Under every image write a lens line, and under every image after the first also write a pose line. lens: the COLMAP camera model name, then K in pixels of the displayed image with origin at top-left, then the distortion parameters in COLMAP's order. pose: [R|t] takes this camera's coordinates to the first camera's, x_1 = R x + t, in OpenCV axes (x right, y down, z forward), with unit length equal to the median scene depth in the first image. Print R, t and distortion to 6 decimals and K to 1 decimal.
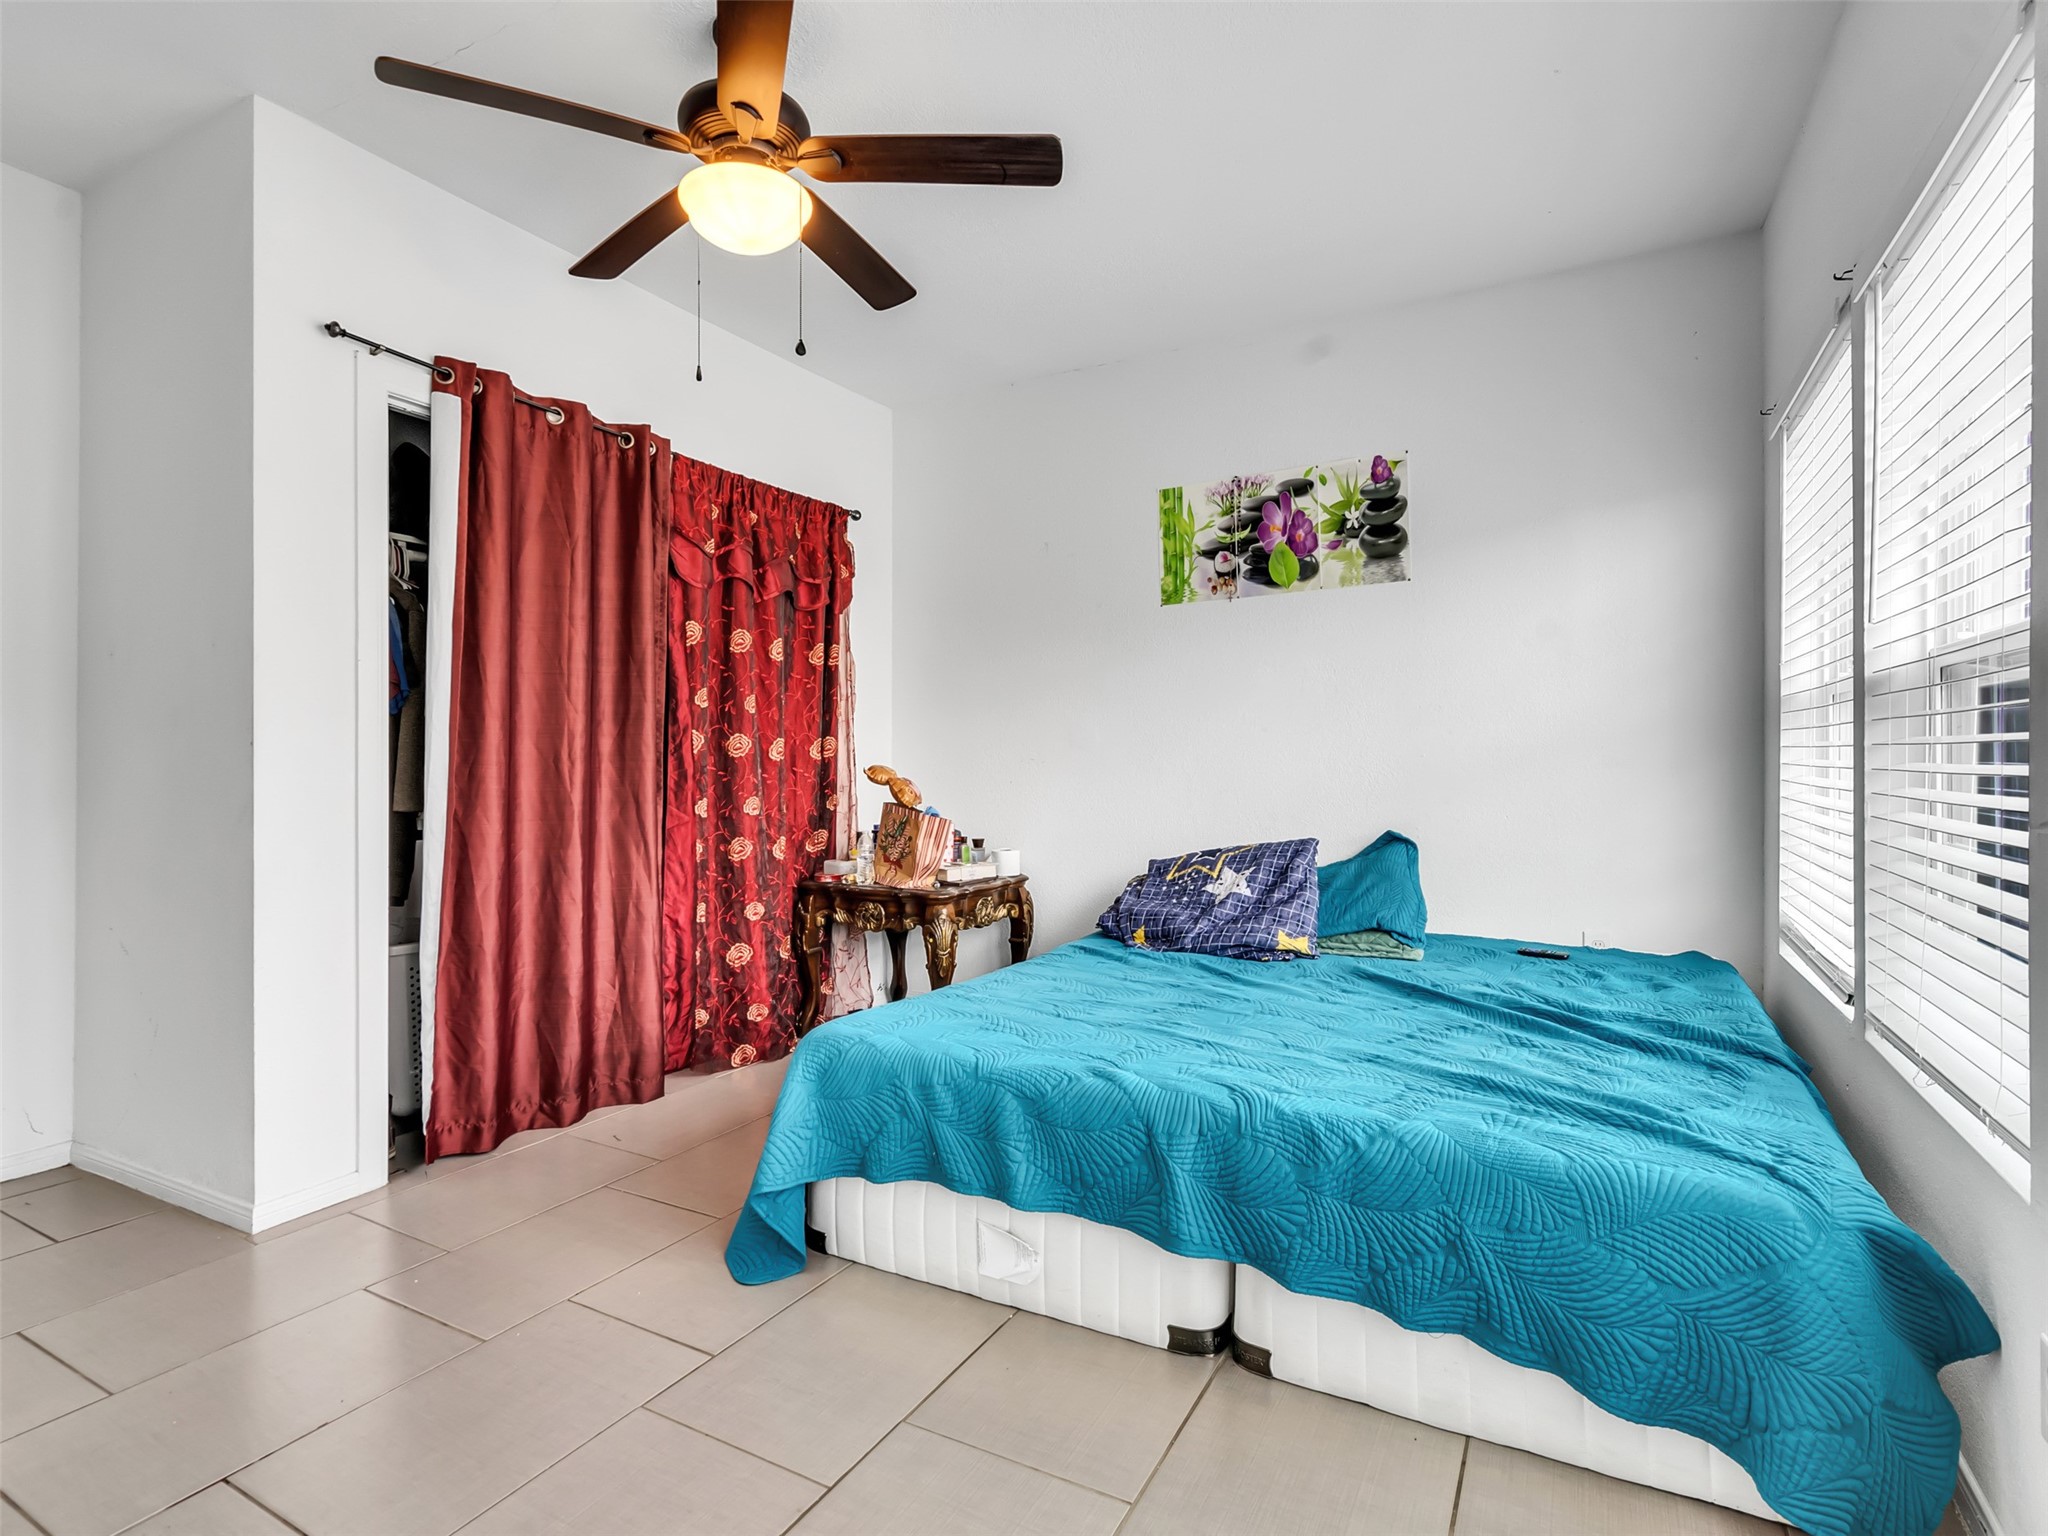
lens RADIAL K [[1046.2, 0, 1020.9], [0, 1046.2, 762.1], [0, 0, 1]] dist [-0.007492, 0.003020]
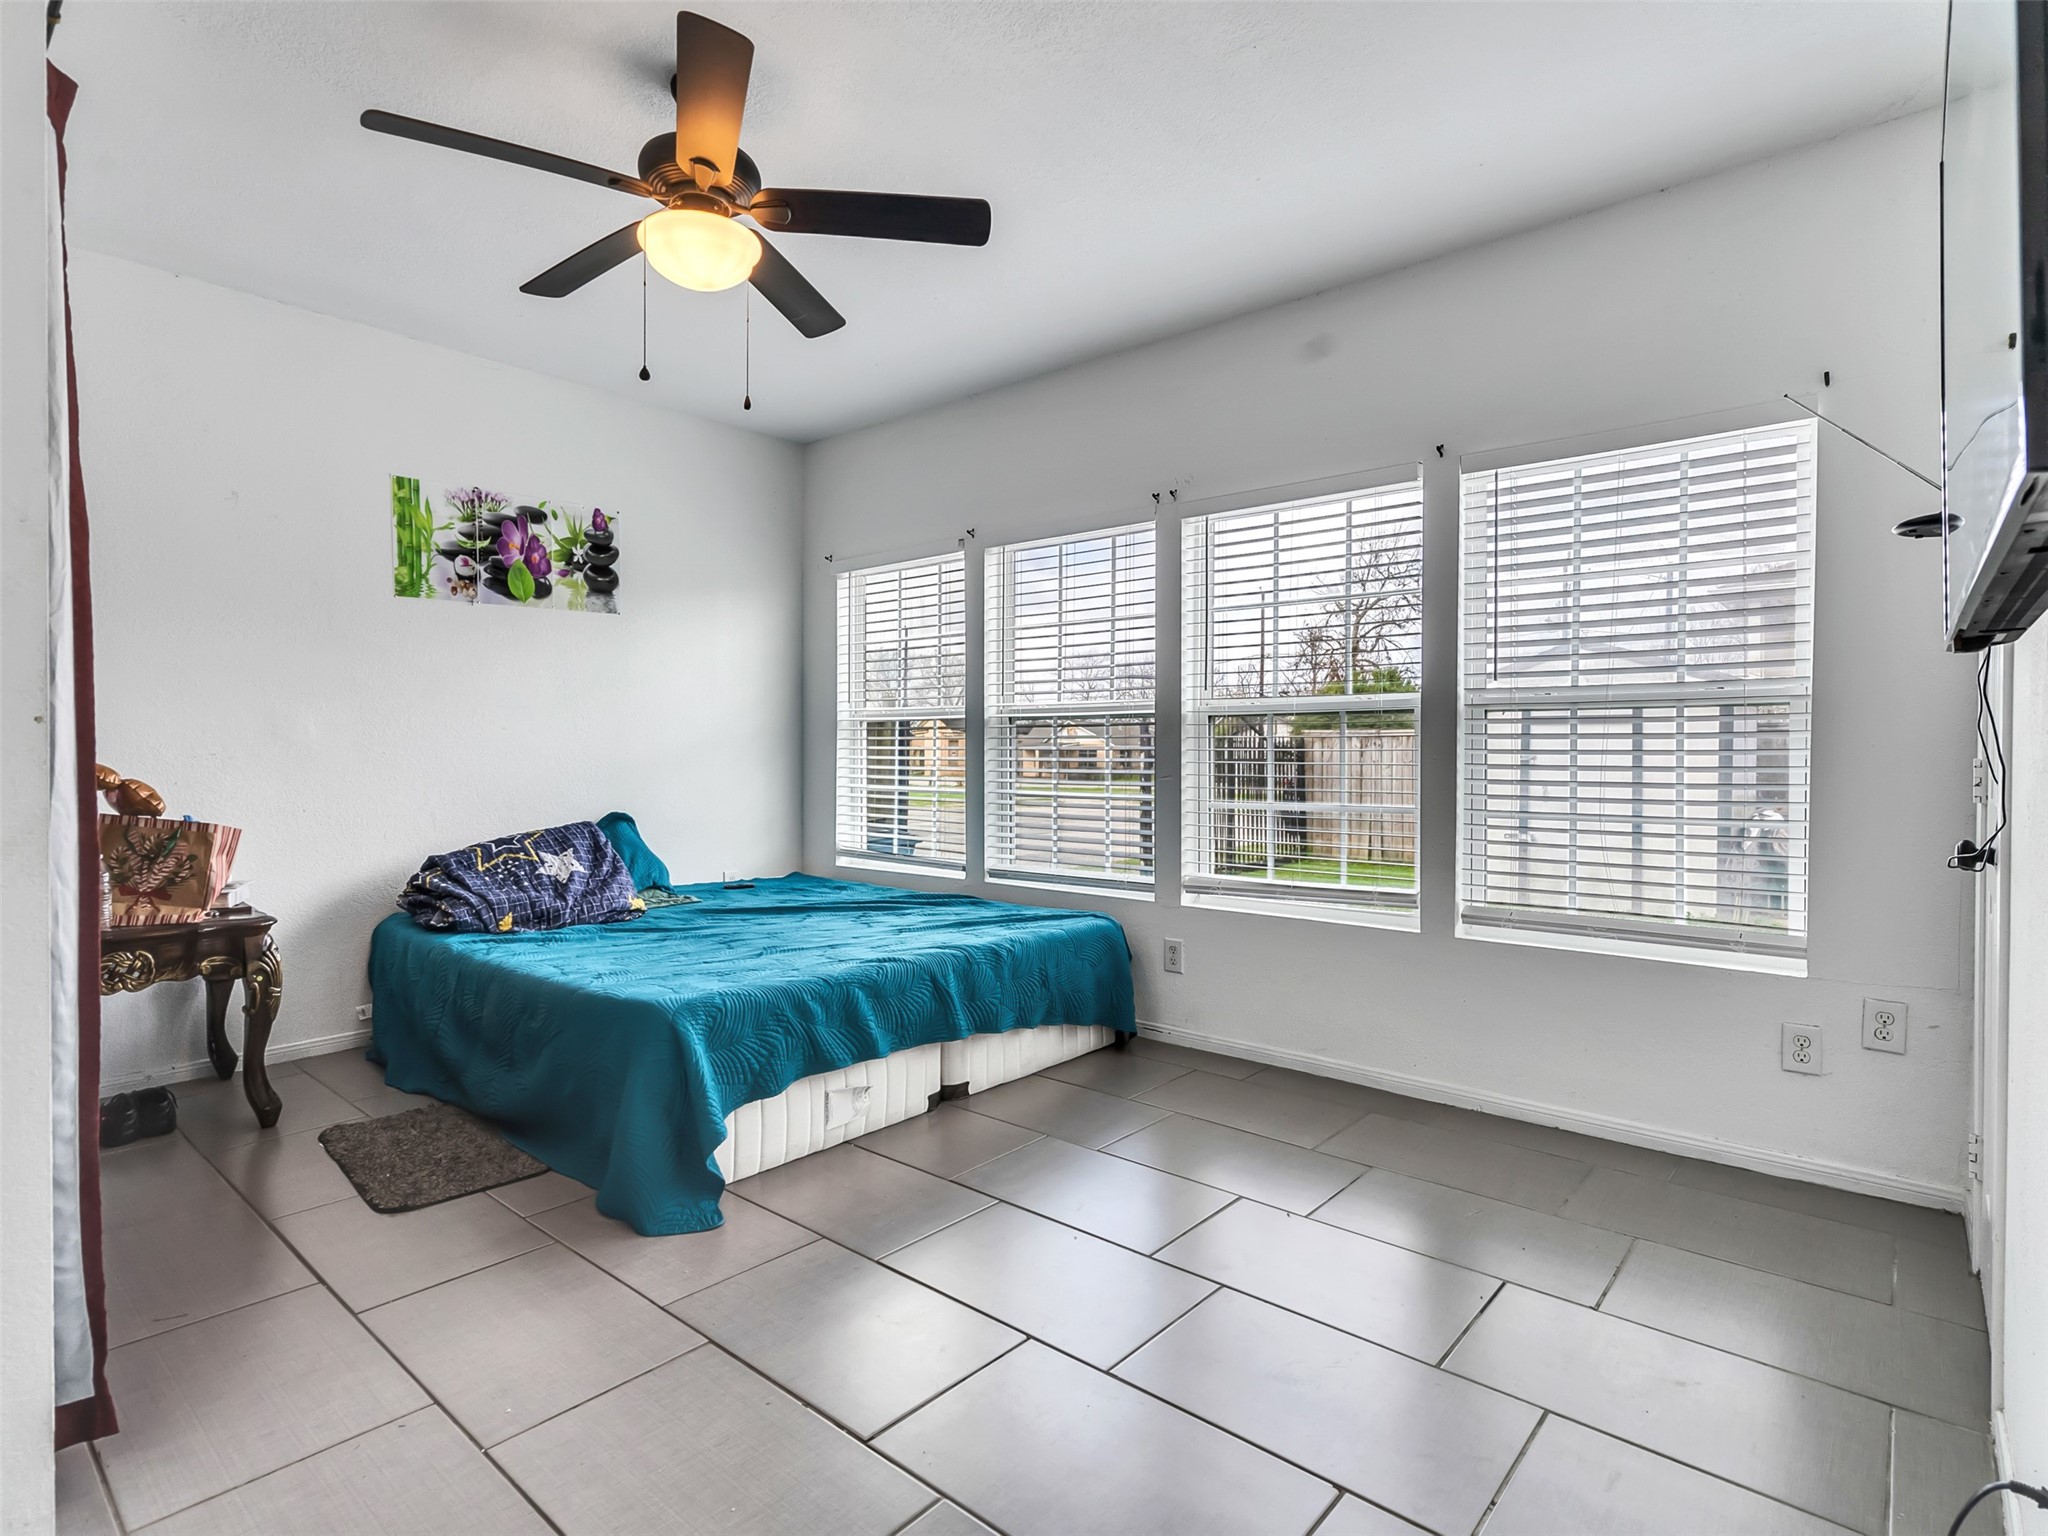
lens RADIAL K [[1046.2, 0, 979.2], [0, 1046.2, 765.8], [0, 0, 1]] dist [-0.007492, 0.003020]
pose [[0.233336, -0.006706, 0.972373, -0.721489], [0.001549, 0.999978, 0.006524, 0.002125], [-0.972395, -0.000016, 0.233341, 0.265758]]
